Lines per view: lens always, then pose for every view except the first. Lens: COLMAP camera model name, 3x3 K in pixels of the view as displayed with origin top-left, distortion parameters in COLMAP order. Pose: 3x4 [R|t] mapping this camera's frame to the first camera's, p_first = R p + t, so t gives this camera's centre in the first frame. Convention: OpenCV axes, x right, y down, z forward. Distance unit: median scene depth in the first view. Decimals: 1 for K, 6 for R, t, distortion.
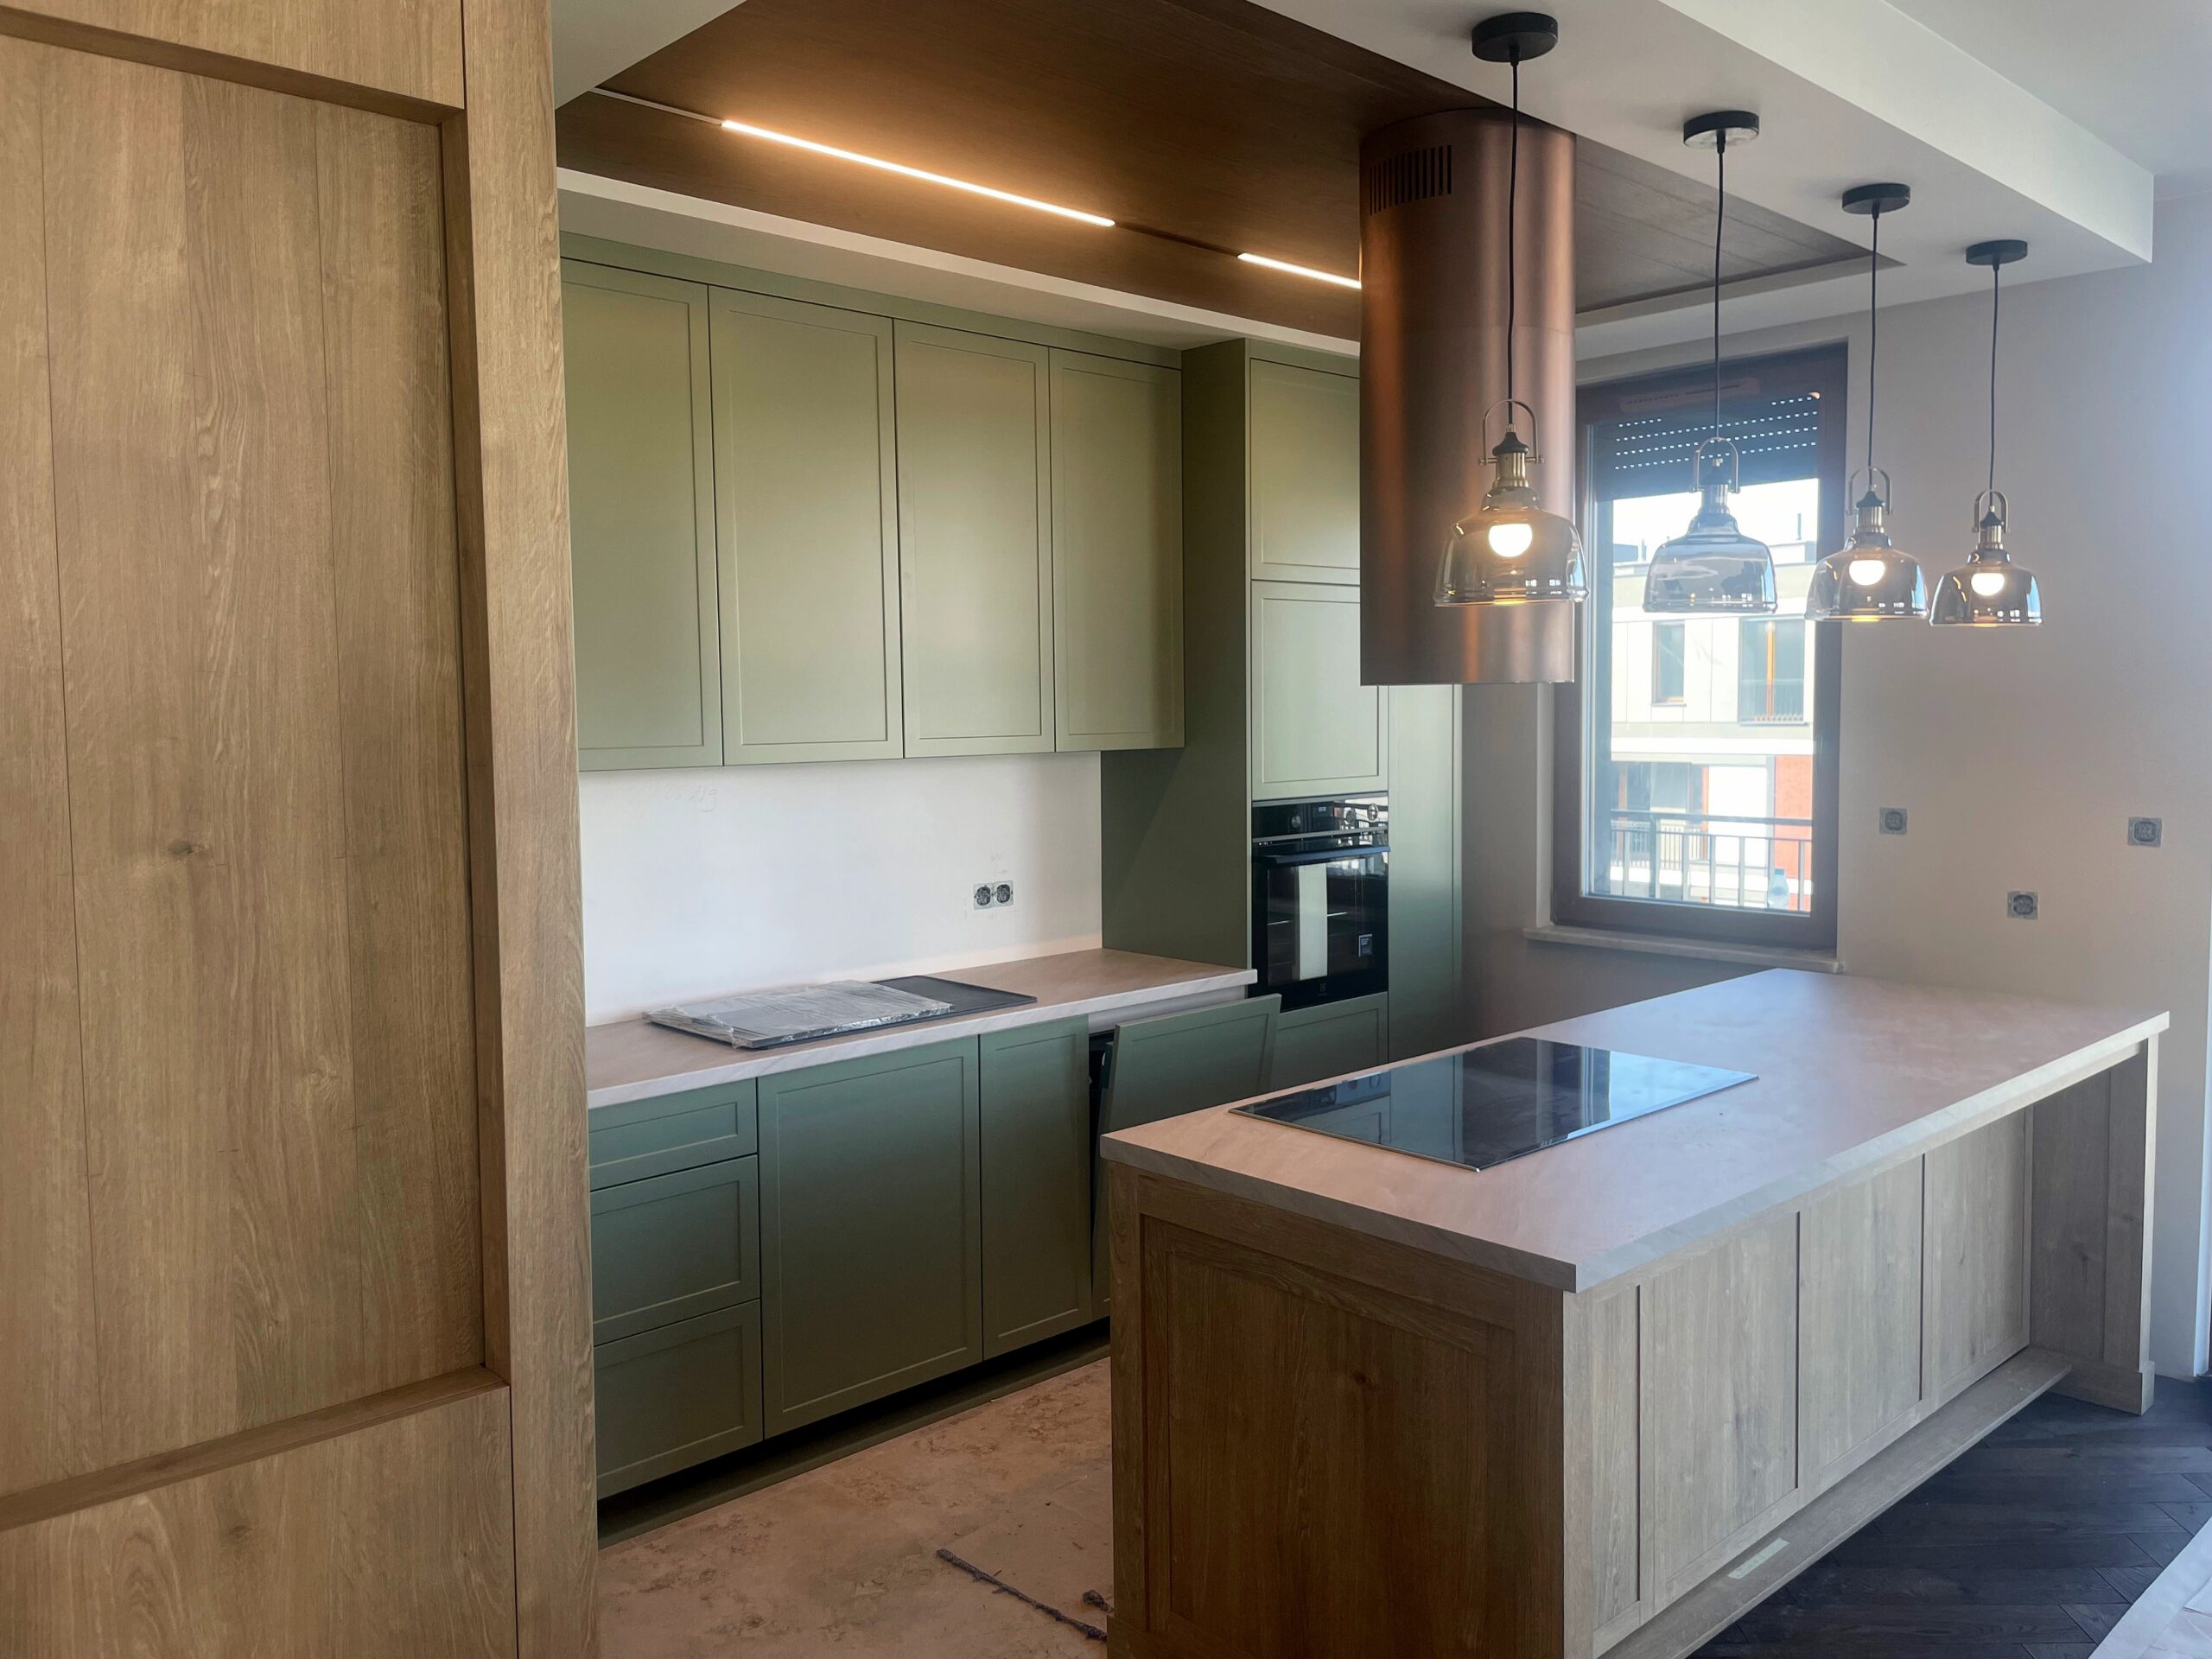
lens RADIAL K [[1684.1, 0, 1116.7], [0, 1684.1, 798.1], [0, 0, 1]] dist [0.076764, -0.109493]
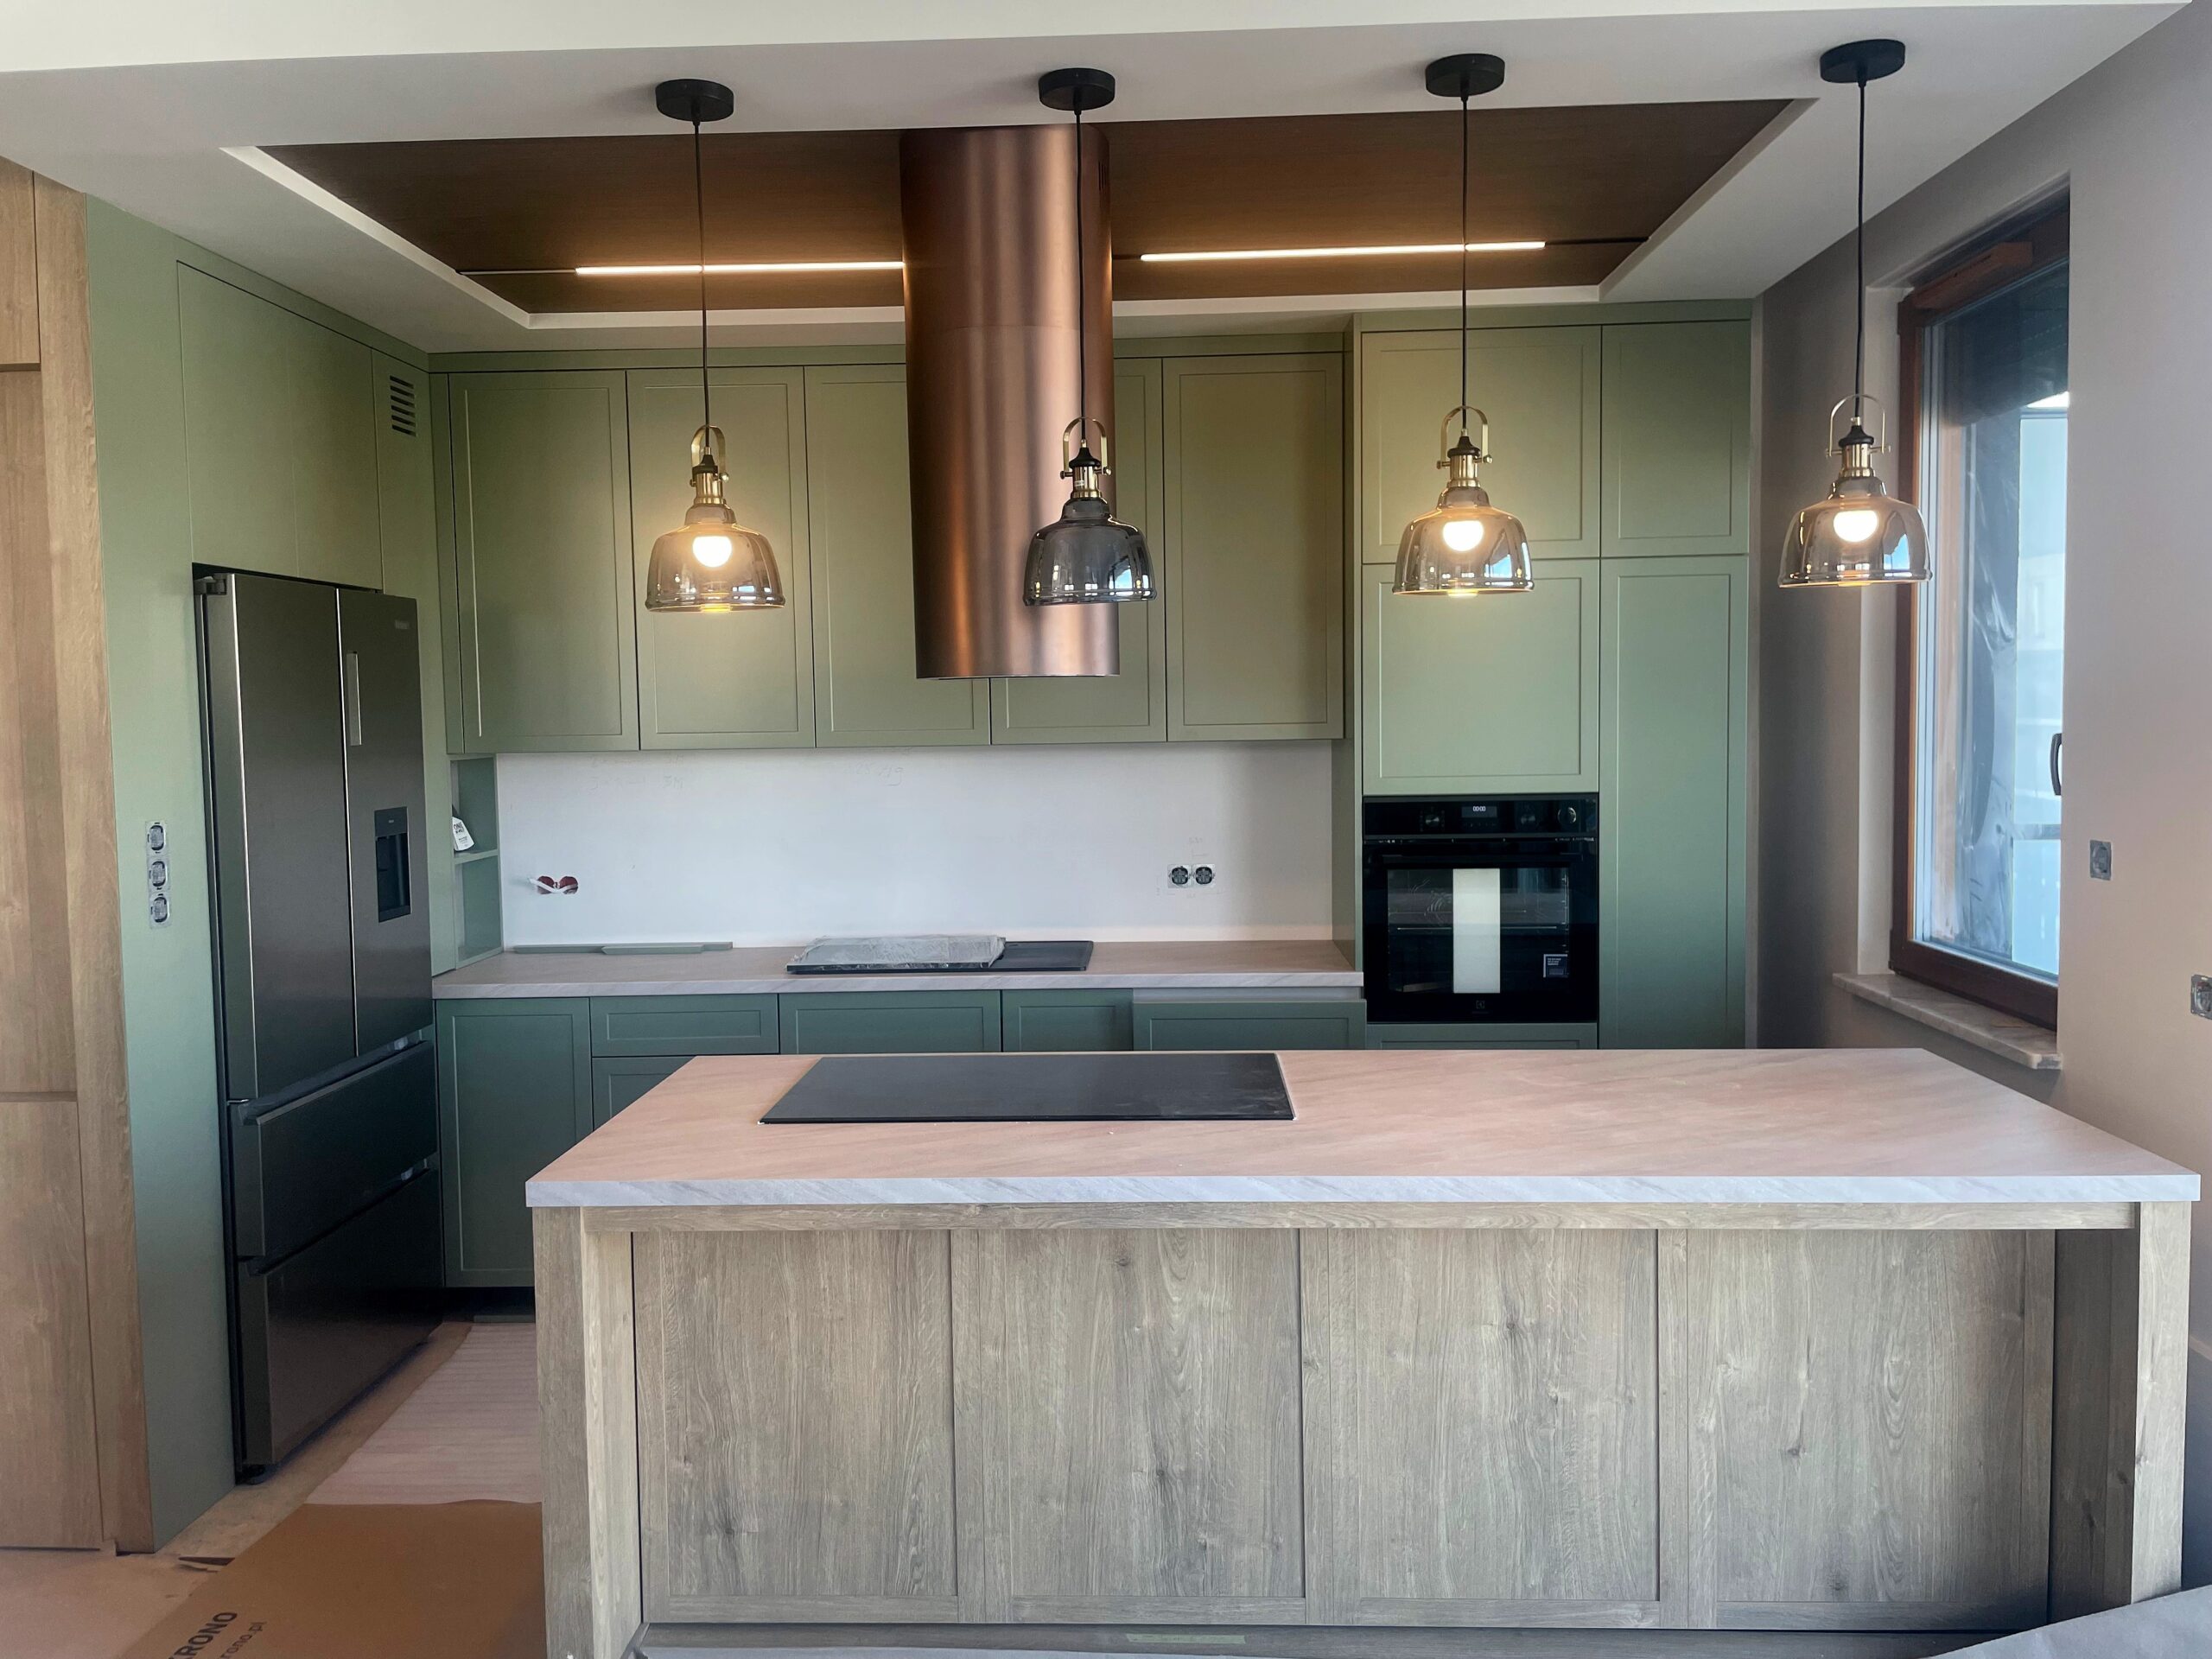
lens RADIAL K [[1684.1, 0, 1116.7], [0, 1684.1, 798.1], [0, 0, 1]] dist [0.076764, -0.109493]
pose [[0.699484, 0.037407, -0.713668, 0.987243], [-0.032813, 0.999257, 0.020216, -0.017428], [0.713894, 0.009277, 0.700192, 0.339222]]
